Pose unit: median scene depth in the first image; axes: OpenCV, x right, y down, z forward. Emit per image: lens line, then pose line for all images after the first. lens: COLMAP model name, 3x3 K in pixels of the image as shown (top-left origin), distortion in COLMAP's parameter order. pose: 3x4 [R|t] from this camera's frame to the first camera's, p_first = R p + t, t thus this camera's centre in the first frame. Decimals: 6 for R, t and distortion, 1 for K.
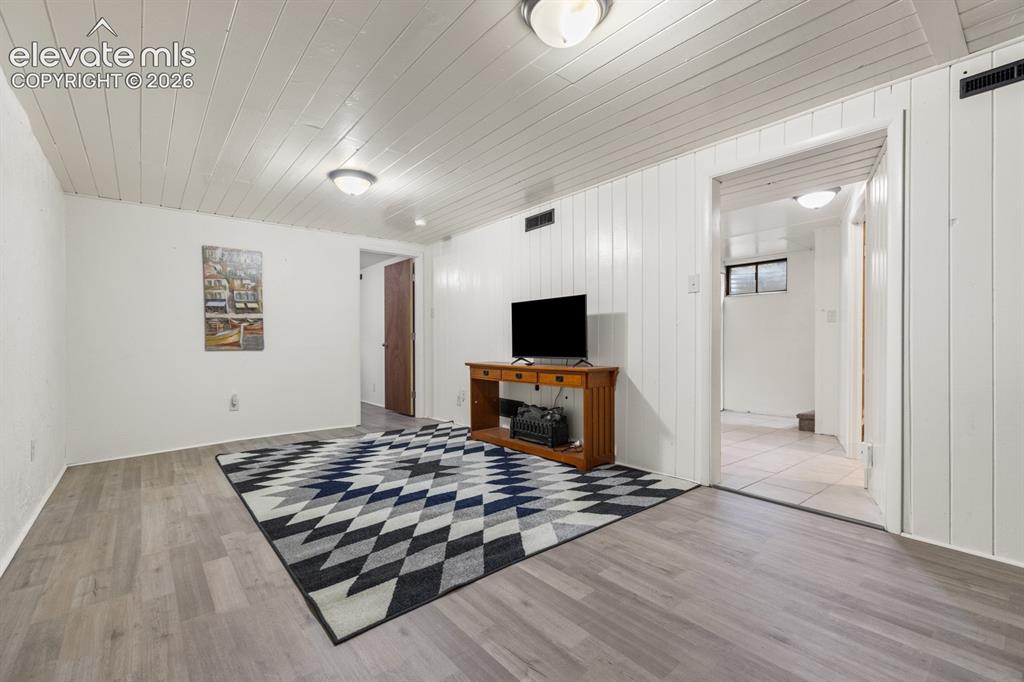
lens RADIAL K [[442.1, 0, 507.2], [0, 442.1, 347.5], [0, 0, 1]] dist [0.004651, 0.000199]
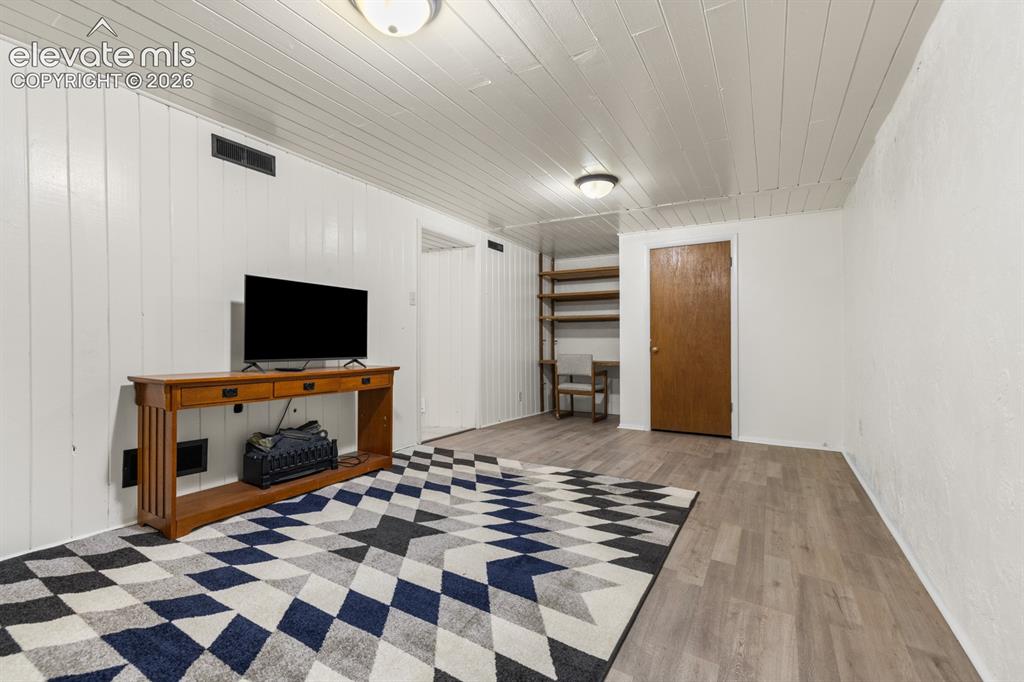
lens RADIAL K [[442.1, 0, 506.4], [0, 442.1, 342.0], [0, 0, 1]] dist [0.004651, 0.000199]
pose [[-0.328683, 0.007230, 0.944413, -0.949174], [0.002351, 0.999974, -0.006837, -0.002707], [-0.944437, -0.000027, -0.328691, 1.178593]]
